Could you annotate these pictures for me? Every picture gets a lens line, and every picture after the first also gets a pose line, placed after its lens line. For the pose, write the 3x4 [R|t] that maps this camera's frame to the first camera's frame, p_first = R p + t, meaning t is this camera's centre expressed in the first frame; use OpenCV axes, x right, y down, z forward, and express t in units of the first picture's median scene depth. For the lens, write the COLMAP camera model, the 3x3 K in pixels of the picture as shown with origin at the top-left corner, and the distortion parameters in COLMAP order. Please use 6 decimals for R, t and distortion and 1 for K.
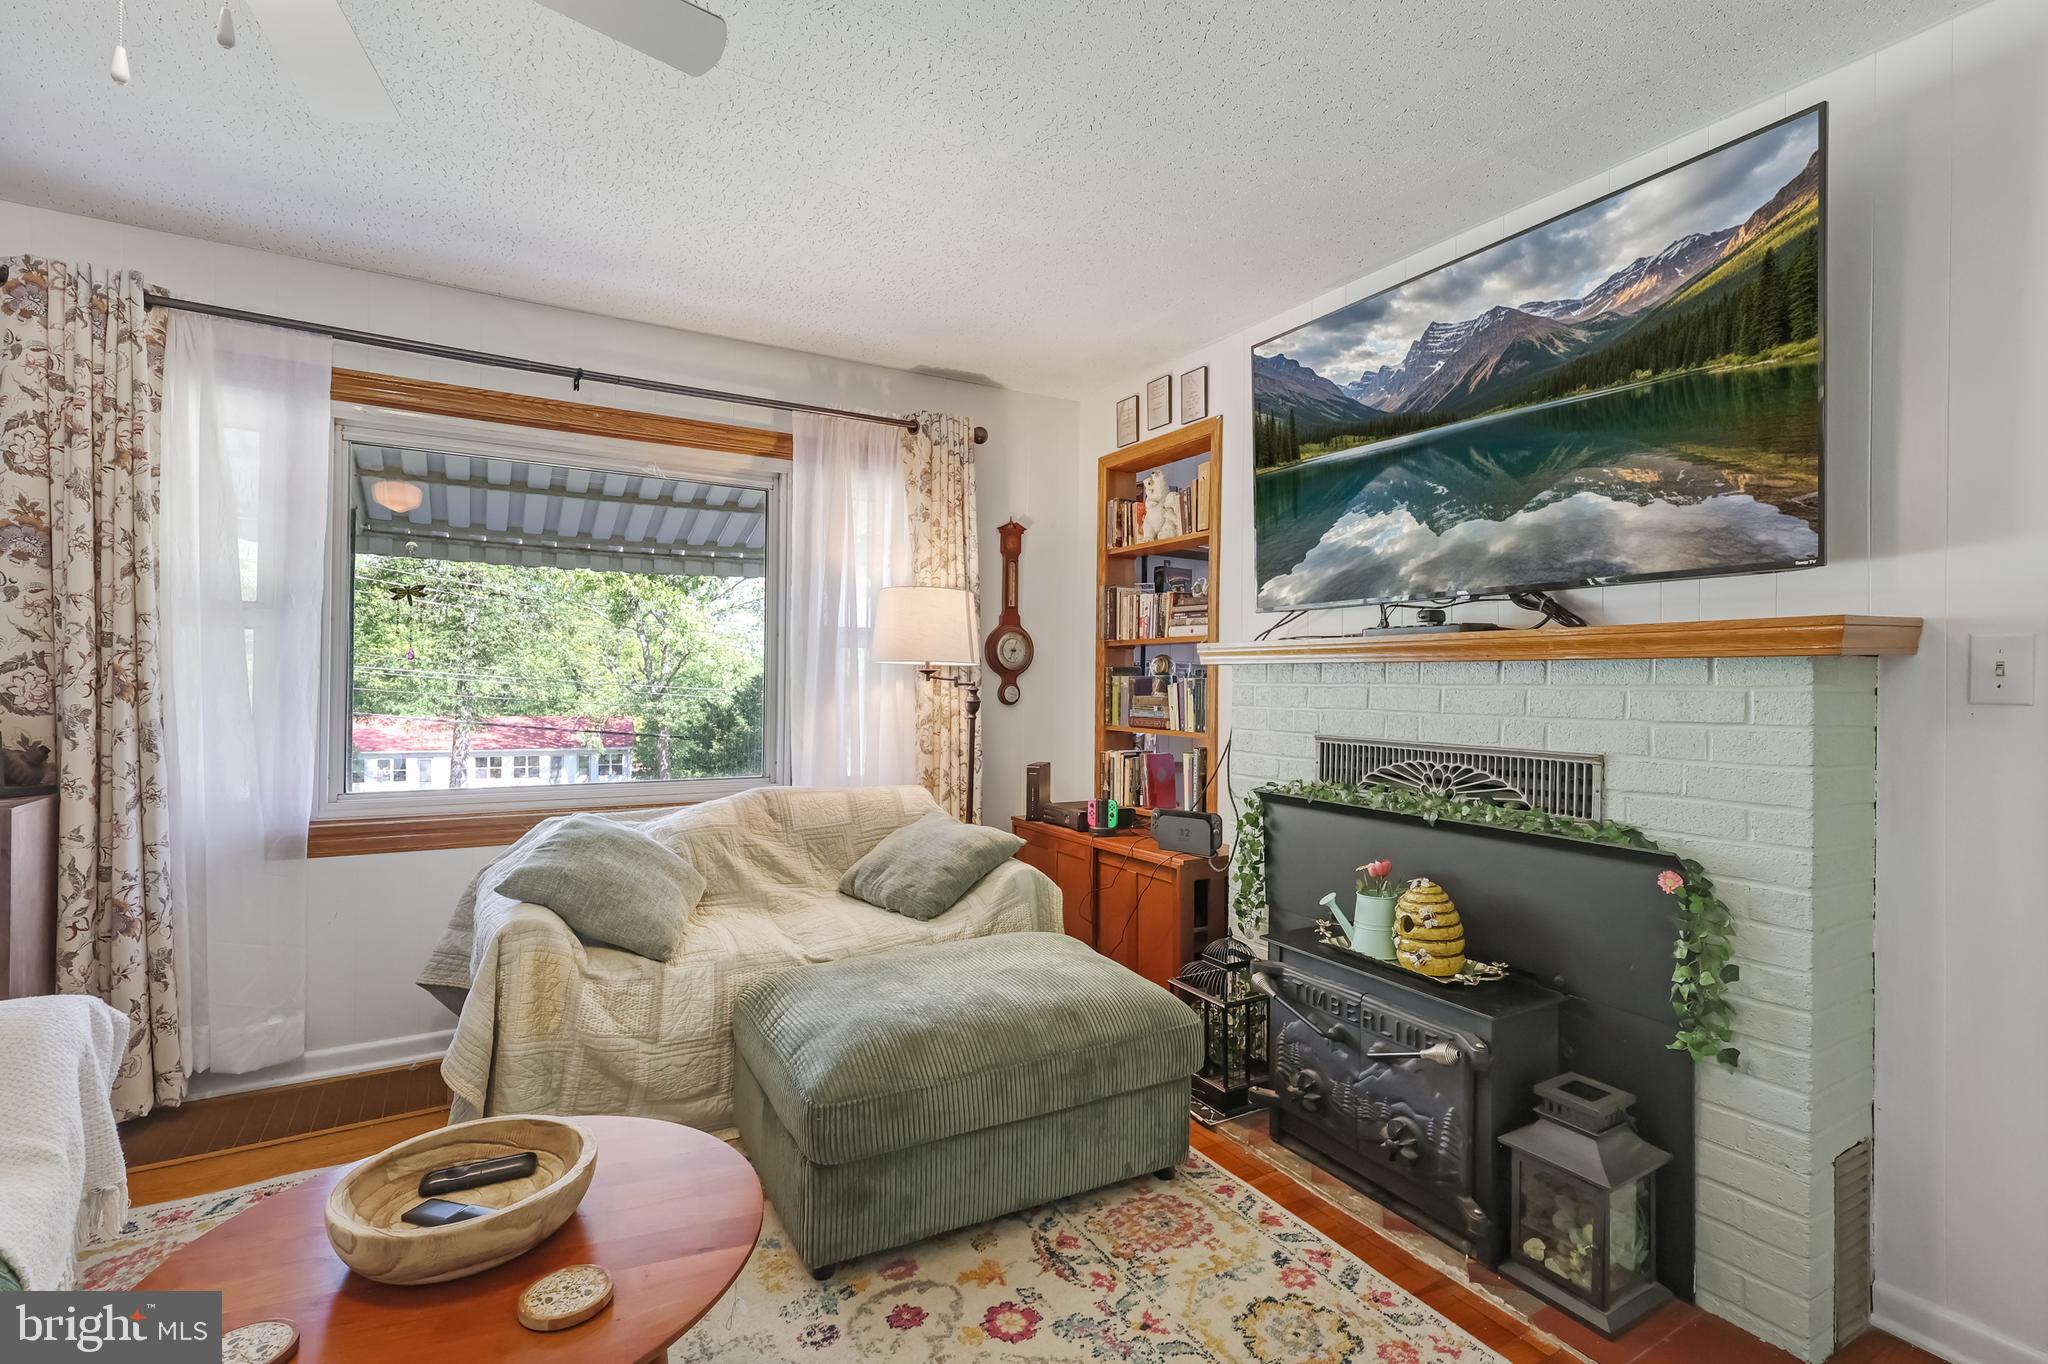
lens RADIAL K [[958.6, 0, 1025.7], [0, 958.6, 664.5], [0, 0, 1]] dist [0.003950, -0.000013]
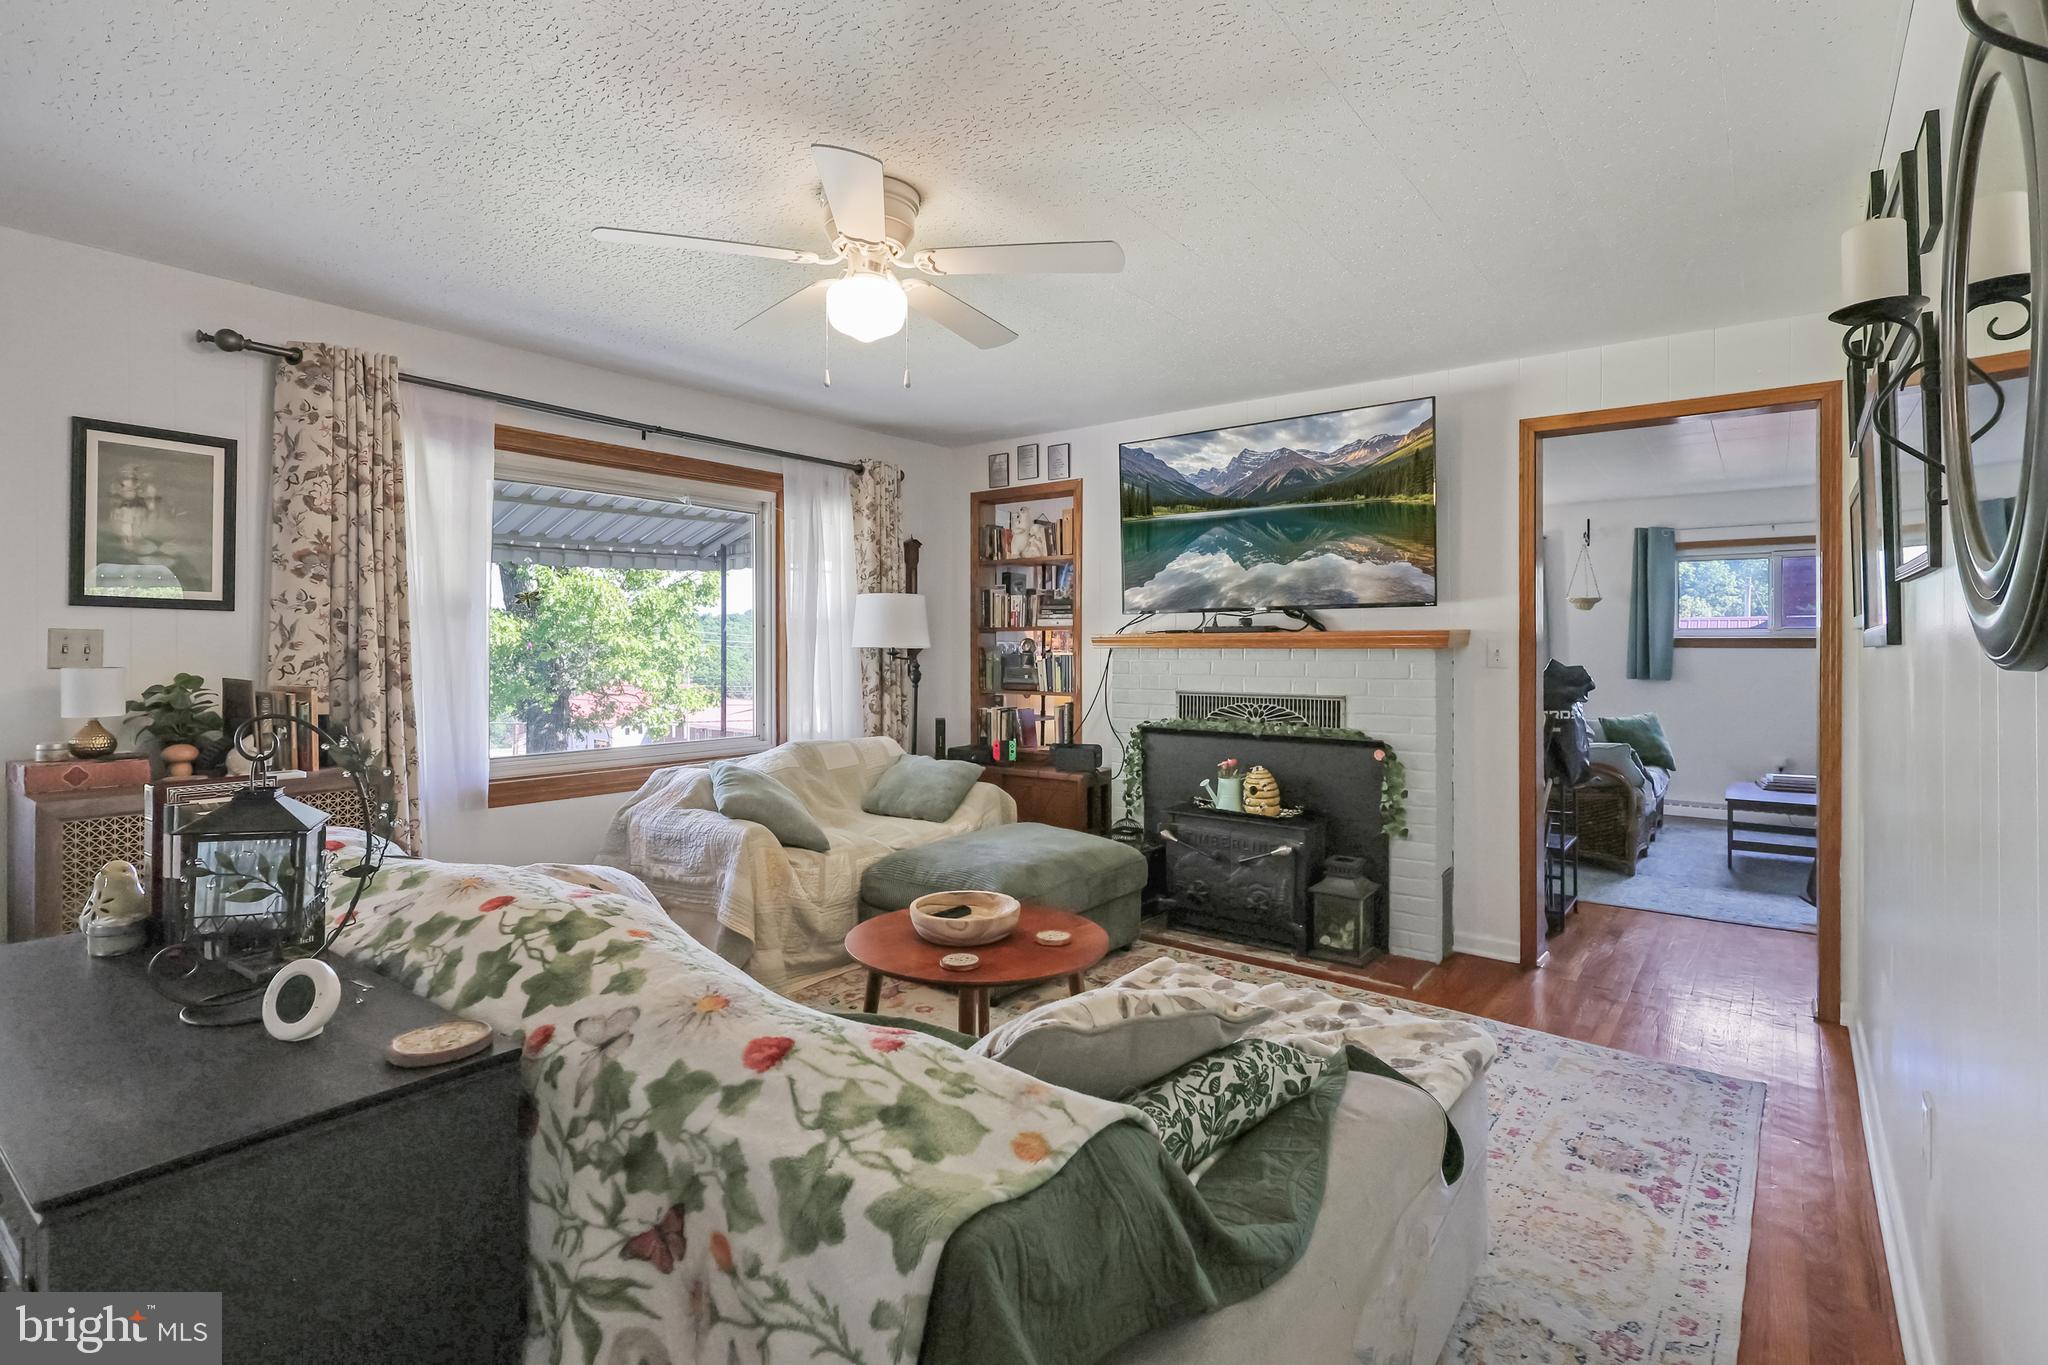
lens RADIAL K [[958.6, 0, 1014.7], [0, 958.6, 638.6], [0, 0, 1]] dist [0.003950, -0.000013]
pose [[0.936027, -0.012789, 0.351695, -0.606532], [0.012171, 0.999918, 0.003968, -0.025304], [-0.351717, 0.000566, 0.936106, -0.499269]]
